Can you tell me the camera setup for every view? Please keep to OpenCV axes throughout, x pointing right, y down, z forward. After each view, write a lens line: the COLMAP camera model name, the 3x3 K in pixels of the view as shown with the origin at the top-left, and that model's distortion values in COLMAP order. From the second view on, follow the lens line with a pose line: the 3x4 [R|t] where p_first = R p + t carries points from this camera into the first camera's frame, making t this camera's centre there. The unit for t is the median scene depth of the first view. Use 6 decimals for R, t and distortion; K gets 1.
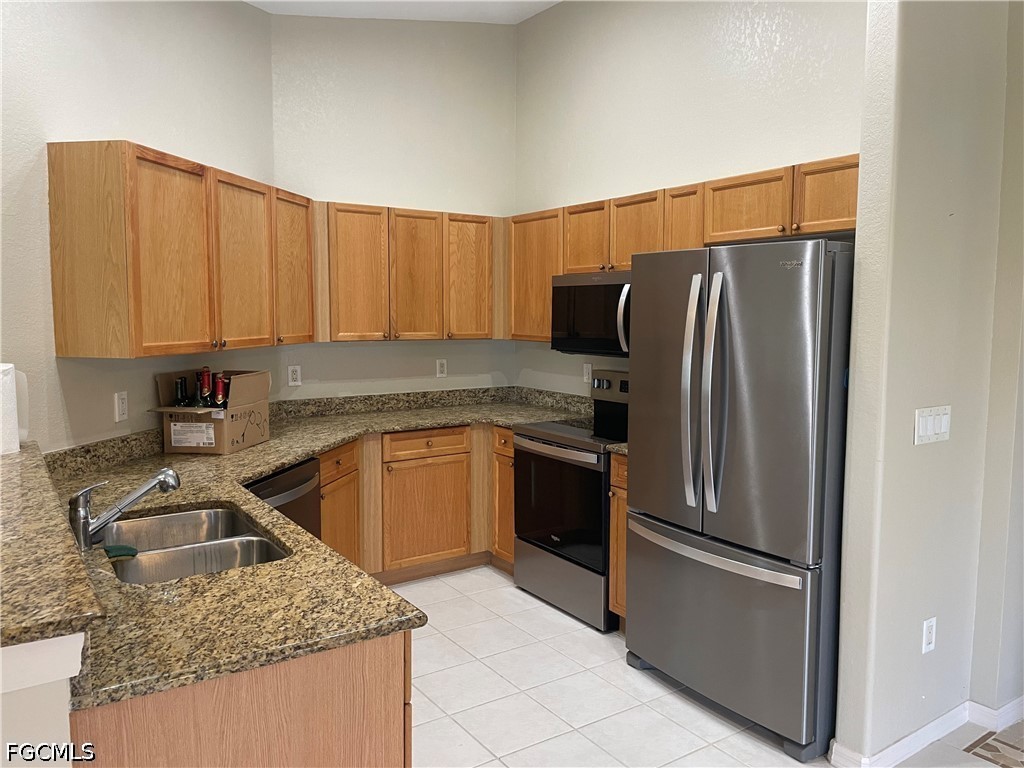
lens RADIAL K [[767.3, 0, 512.0], [0, 767.3, 384.0], [0, 0, 1]] dist [0.041596, -0.001327]
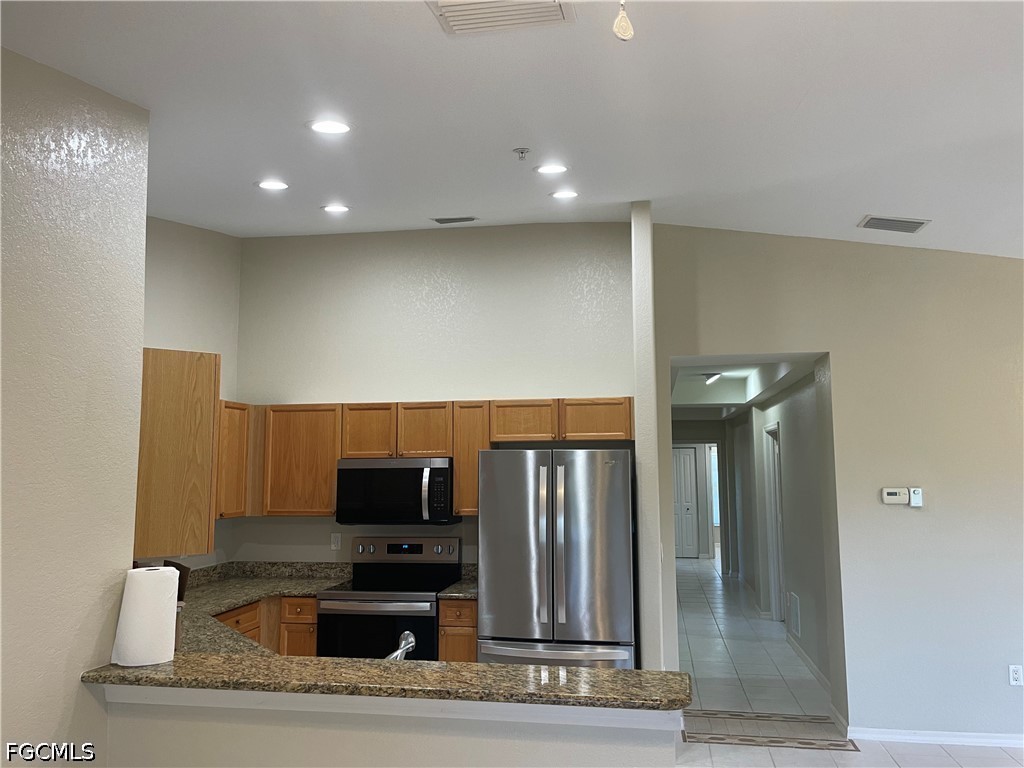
lens RADIAL K [[767.3, 0, 512.0], [0, 767.3, 384.0], [0, 0, 1]] dist [0.041596, -0.001327]
pose [[0.696387, 0.068544, 0.714386, -0.612314], [0.079103, 0.982032, -0.171334, -0.029488], [-0.713294, 0.175824, 0.678452, -0.027837]]
